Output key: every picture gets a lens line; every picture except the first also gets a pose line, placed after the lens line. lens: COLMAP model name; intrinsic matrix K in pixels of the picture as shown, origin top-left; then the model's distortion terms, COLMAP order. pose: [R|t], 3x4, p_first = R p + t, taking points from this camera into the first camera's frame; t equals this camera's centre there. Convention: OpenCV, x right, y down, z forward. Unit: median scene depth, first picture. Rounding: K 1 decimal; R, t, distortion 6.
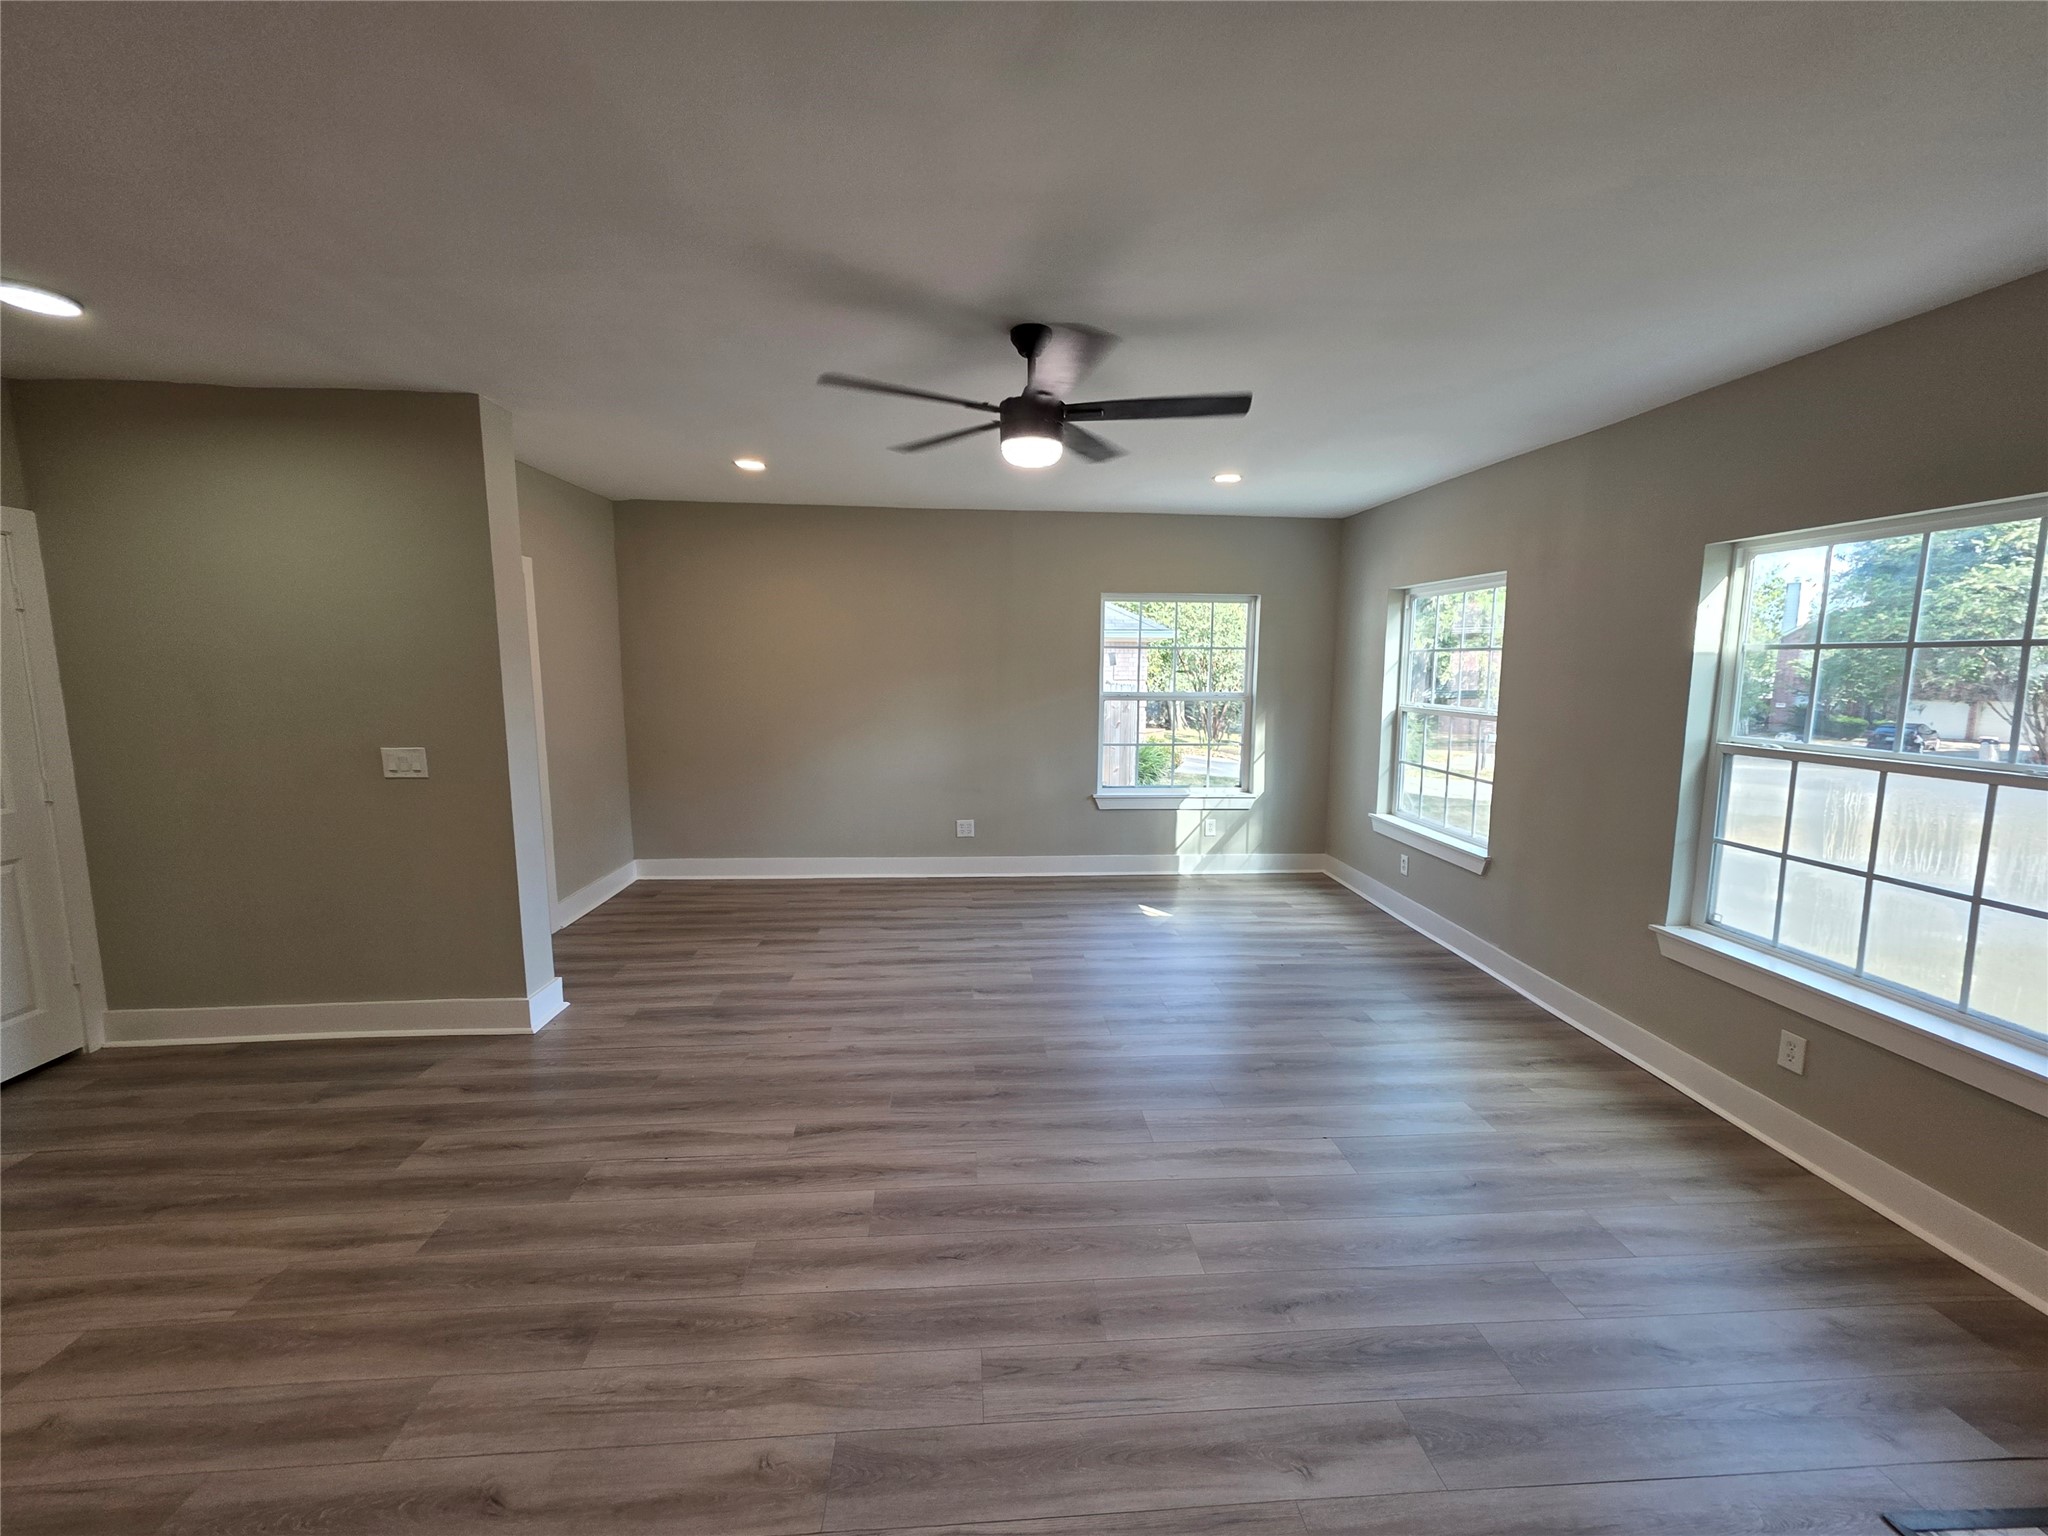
lens RADIAL K [[820.1, 0, 1018.2], [0, 820.1, 764.6], [0, 0, 1]] dist [0.004535, 0.000805]
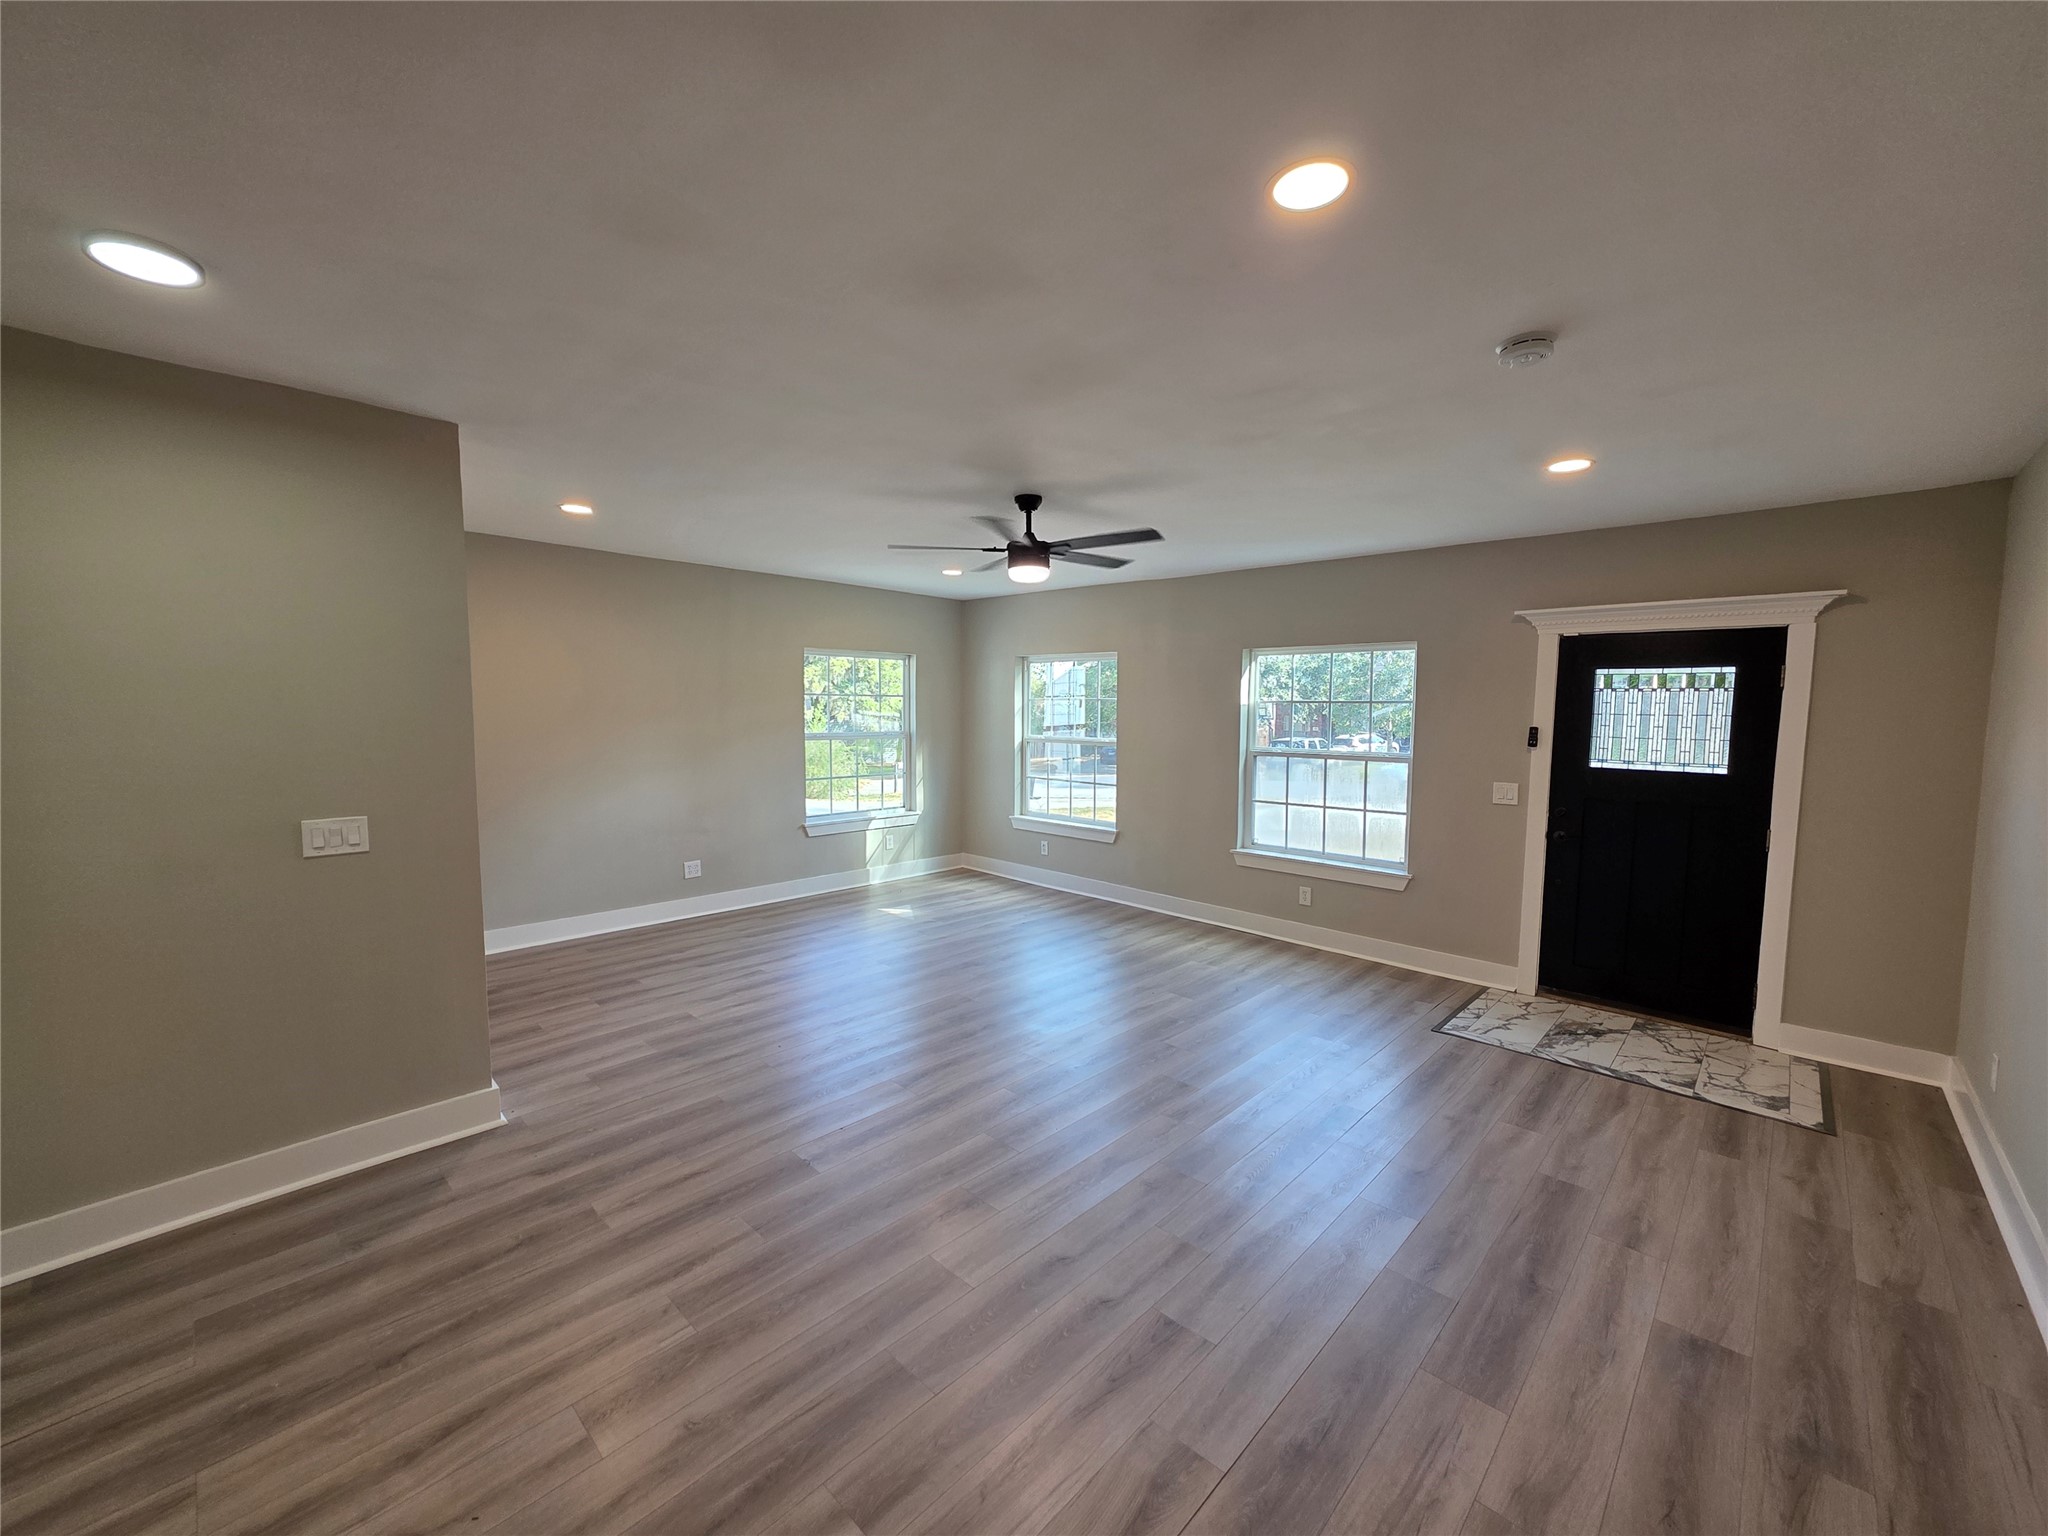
lens RADIAL K [[820.1, 0, 1012.9], [0, 820.1, 761.8], [0, 0, 1]] dist [0.004535, 0.000805]
pose [[0.747220, -0.047347, 0.662888, -0.778609], [0.080896, 0.996522, -0.020012, -0.005549], [-0.659635, 0.068578, 0.748451, -0.070848]]
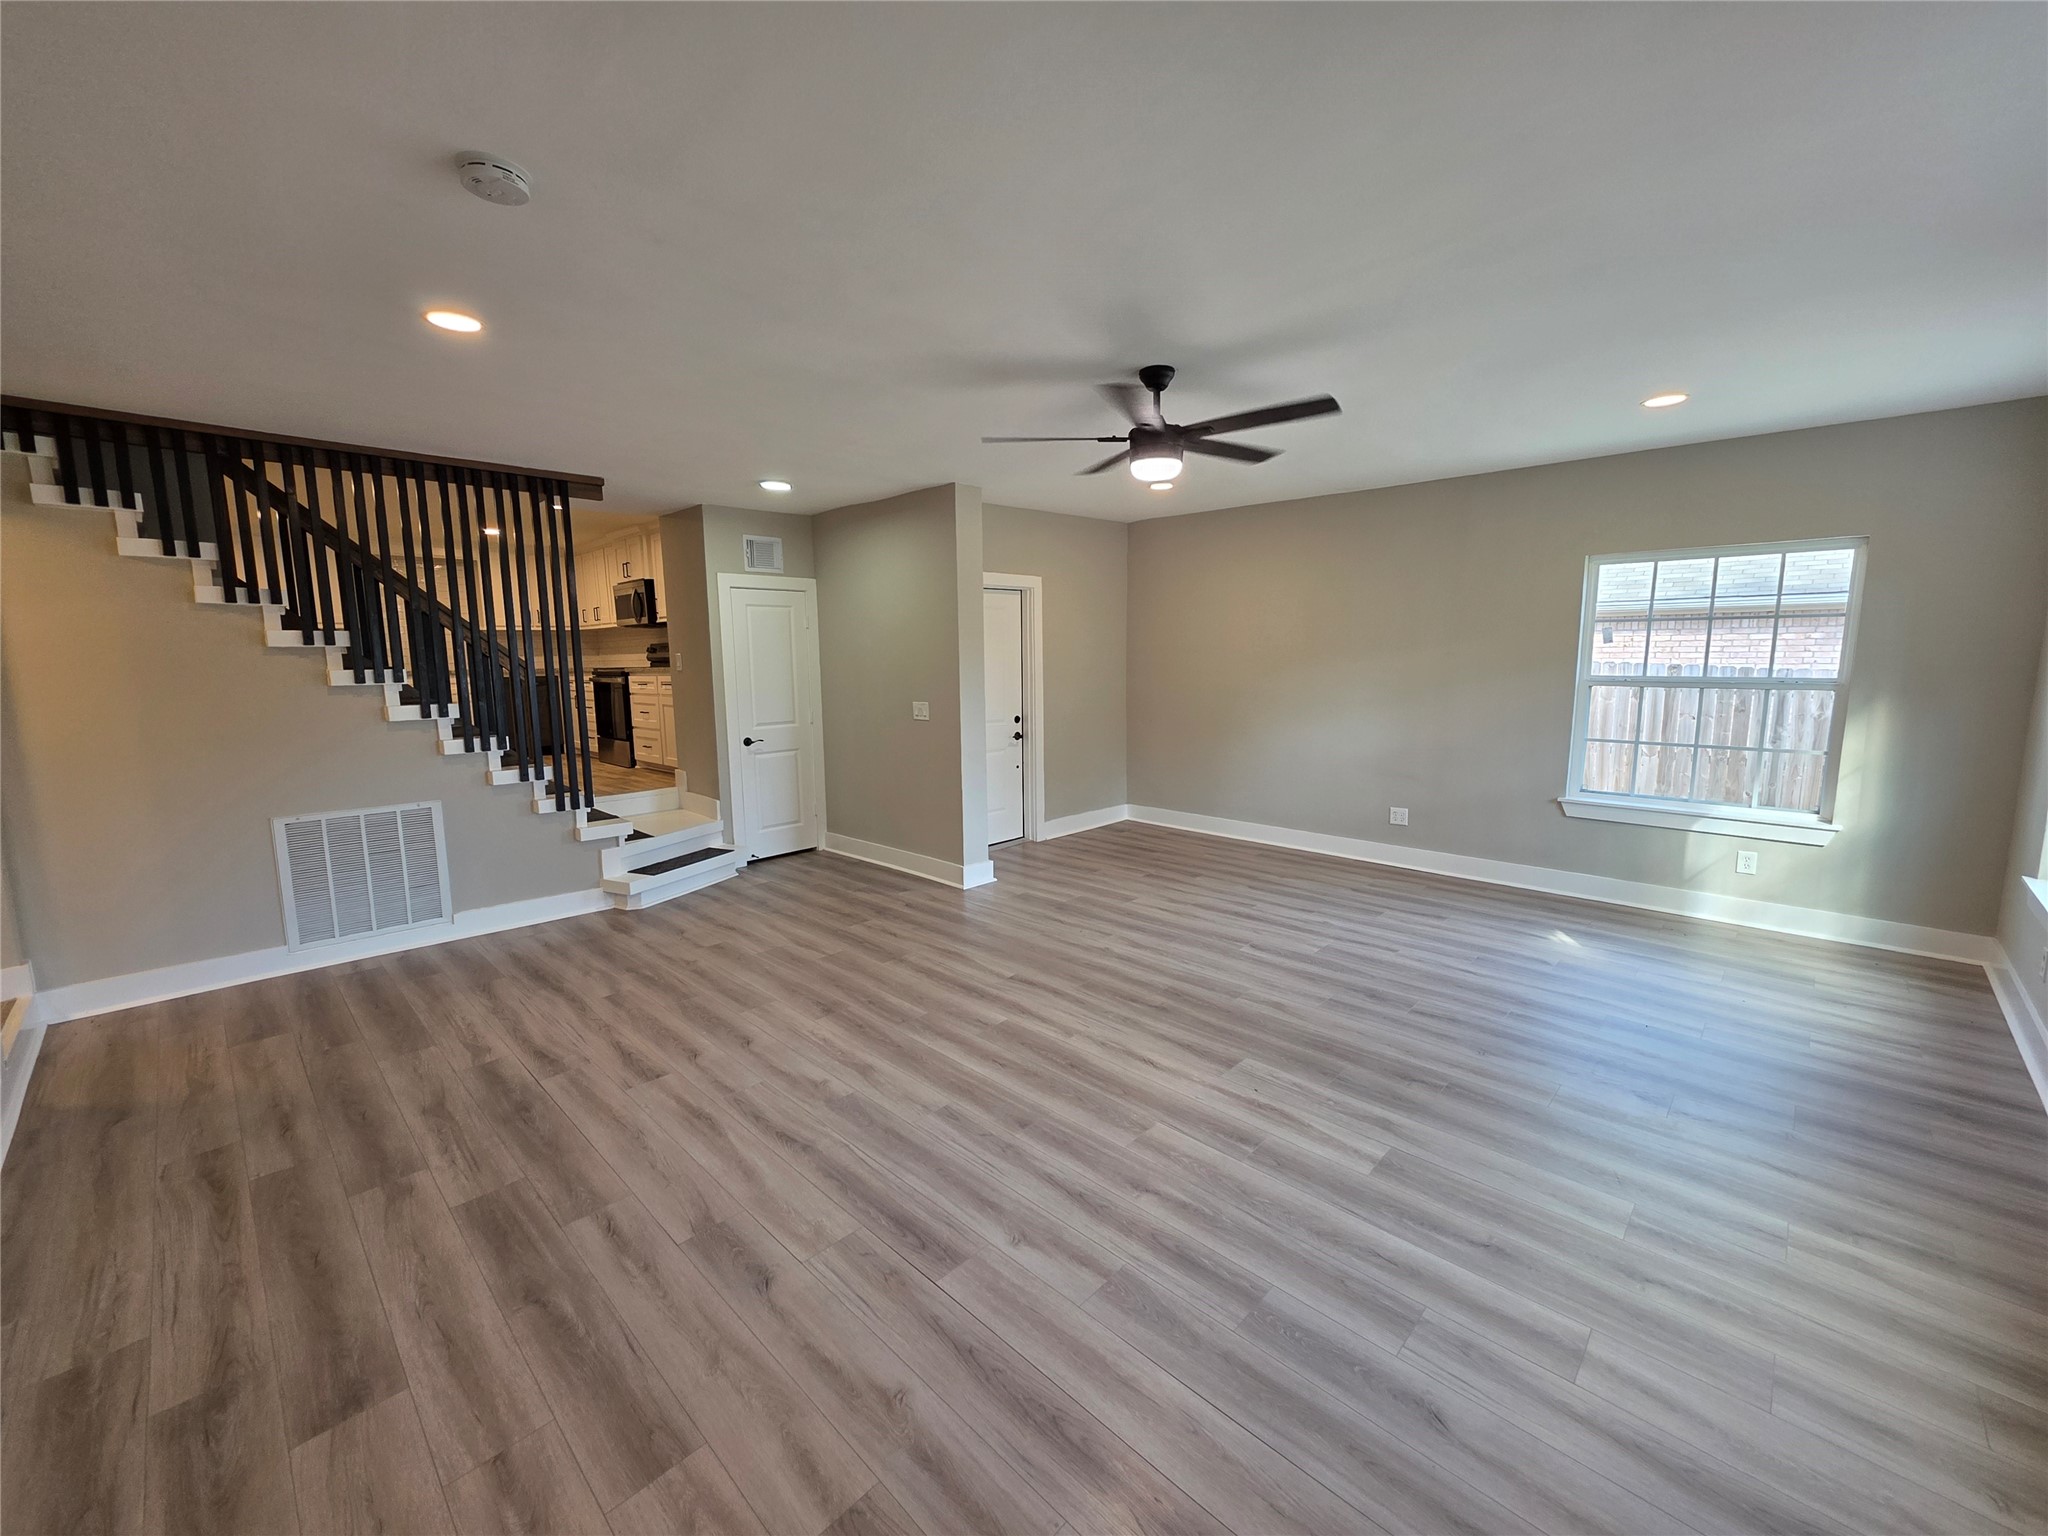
lens RADIAL K [[820.1, 0, 1013.9], [0, 820.1, 759.7], [0, 0, 1]] dist [0.004535, 0.000805]
pose [[0.658999, 0.085297, -0.747292, 0.624635], [-0.078068, 0.995939, 0.044834, 0.007097], [0.748081, 0.028794, 0.662982, 0.040711]]
